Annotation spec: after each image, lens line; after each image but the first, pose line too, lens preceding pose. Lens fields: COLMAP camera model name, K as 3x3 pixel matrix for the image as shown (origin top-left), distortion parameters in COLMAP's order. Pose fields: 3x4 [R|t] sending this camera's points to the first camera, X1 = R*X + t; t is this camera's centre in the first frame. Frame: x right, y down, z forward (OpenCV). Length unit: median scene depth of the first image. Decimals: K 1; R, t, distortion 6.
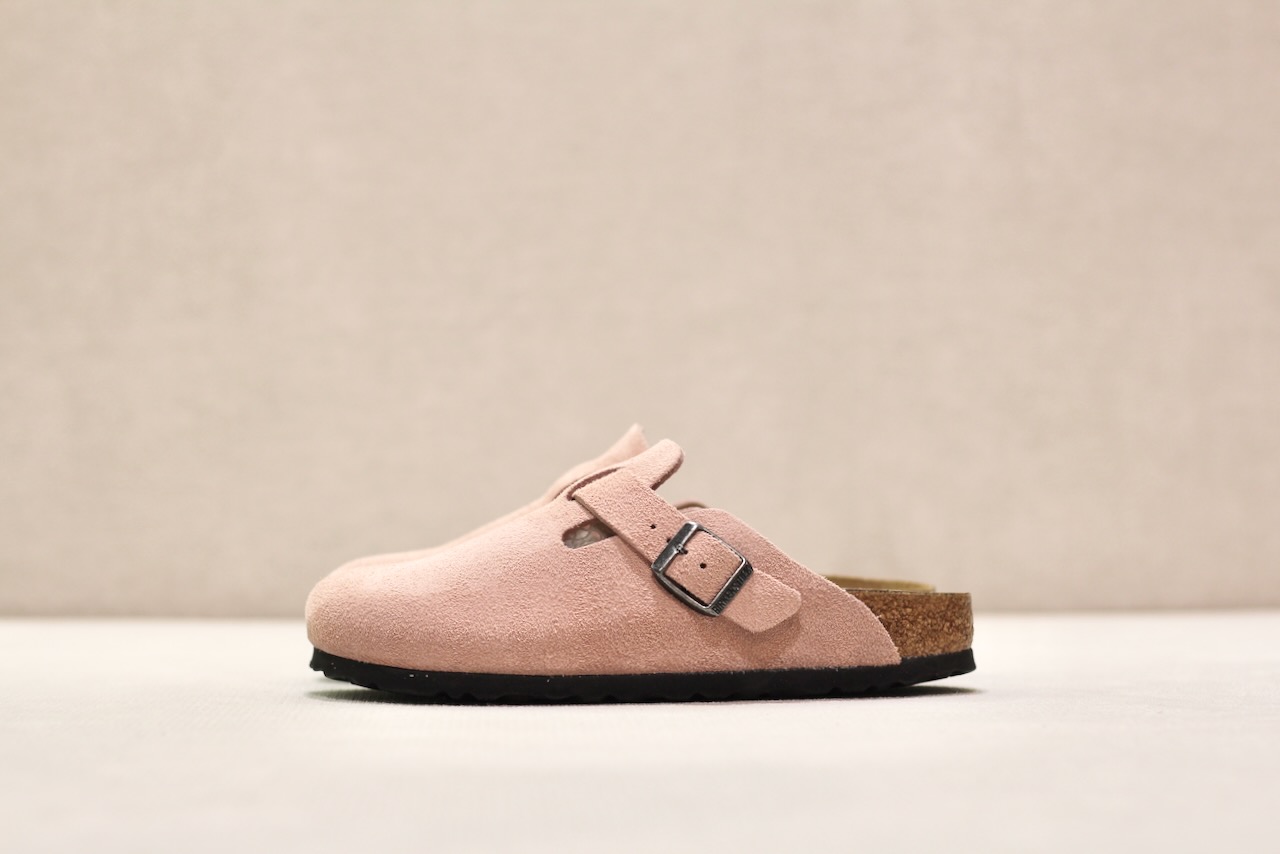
lens RADIAL K [[3190.7, 0, 641.1], [0, 3190.7, 426.5], [0, 0, 1]] dist [-0.137809, 0.000000]
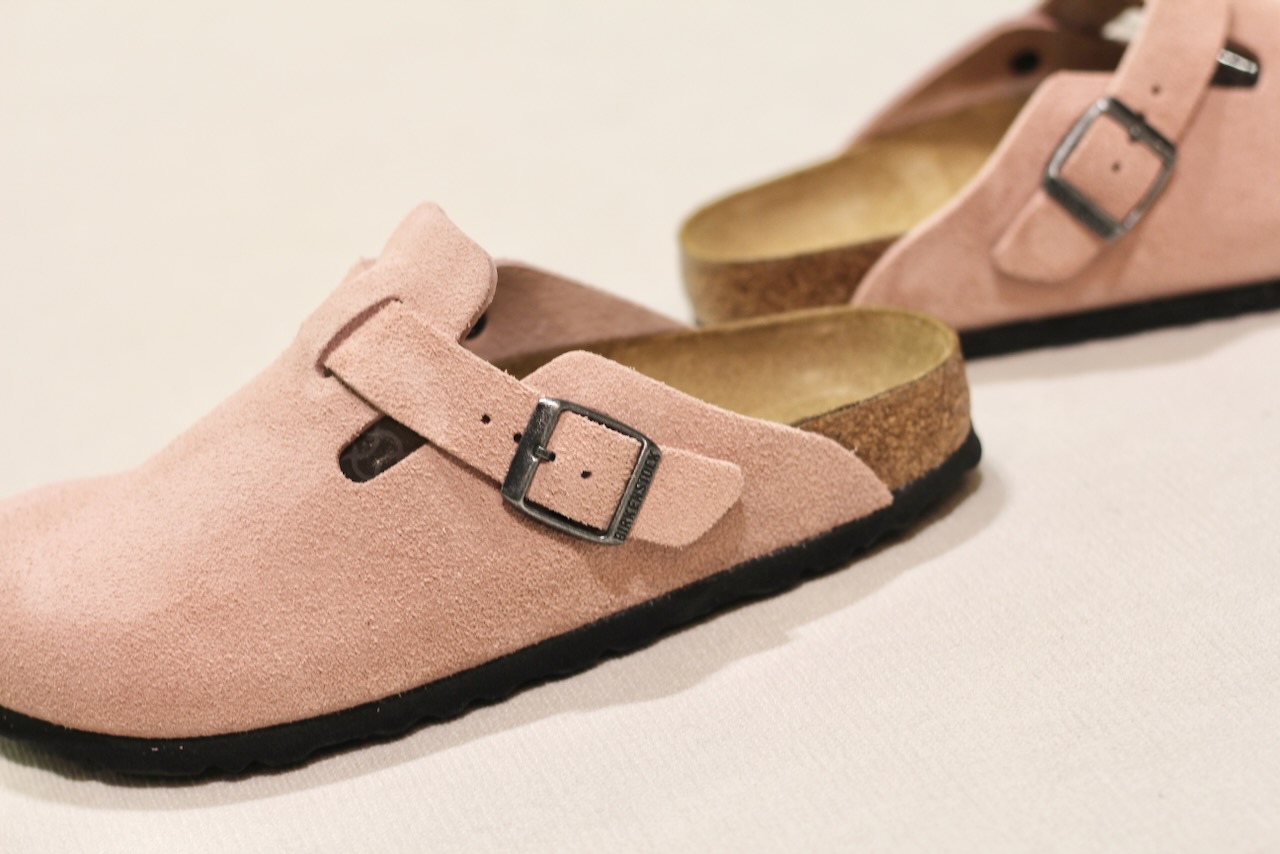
lens RADIAL K [[3190.7, 0, 637.7], [0, 3190.7, 428.8], [0, 0, 1]] dist [-0.137809, 0.000000]
pose [[0.957477, -0.242159, 0.156837, -0.063628], [0.150457, 0.882934, 0.444737, -0.230509], [-0.246174, -0.402228, 0.881823, 0.463830]]
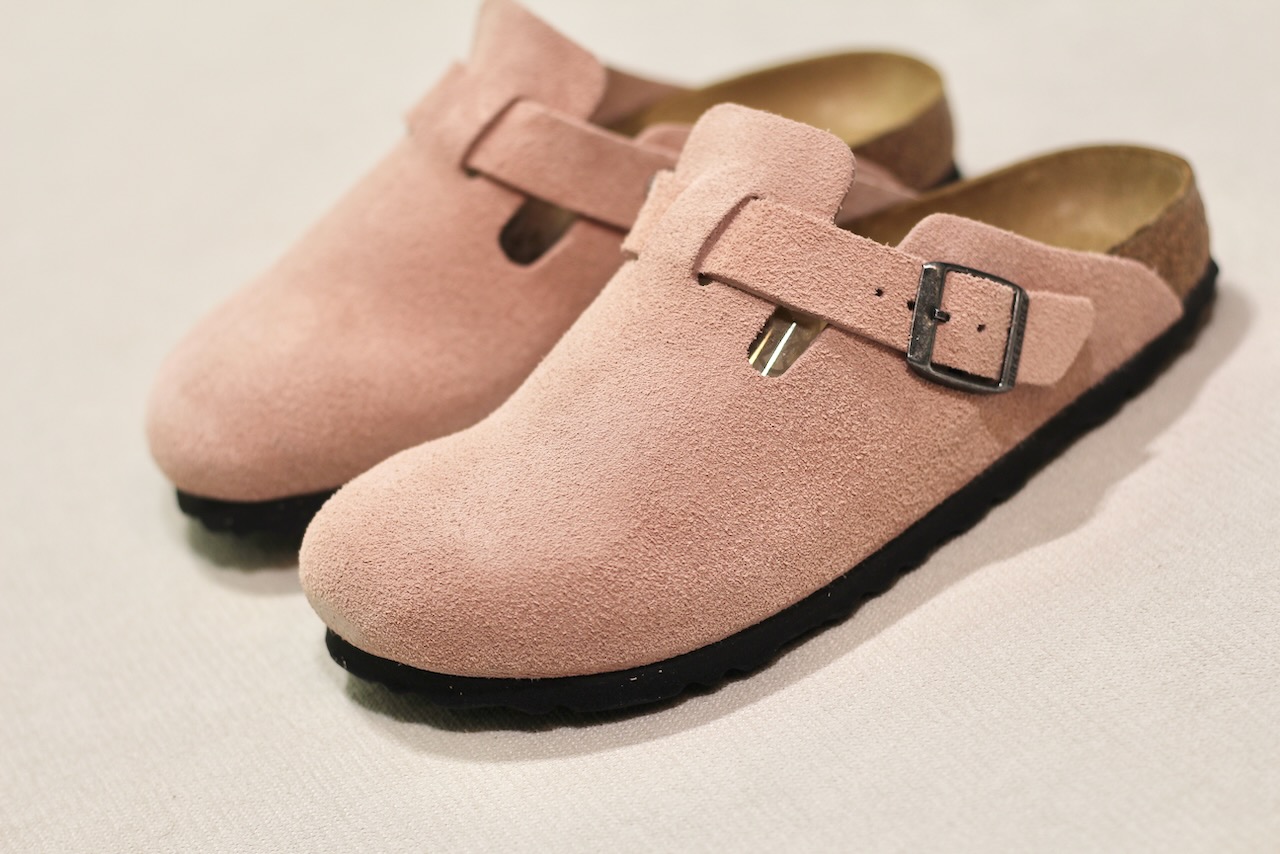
lens RADIAL K [[3190.7, 0, 639.2], [0, 3190.7, 426.1], [0, 0, 1]] dist [-0.137809, 0.000000]
pose [[0.817174, -0.415794, 0.399177, -0.291270], [0.194490, 0.850837, 0.488108, -0.256842], [-0.542587, -0.321234, 0.776150, 0.540906]]
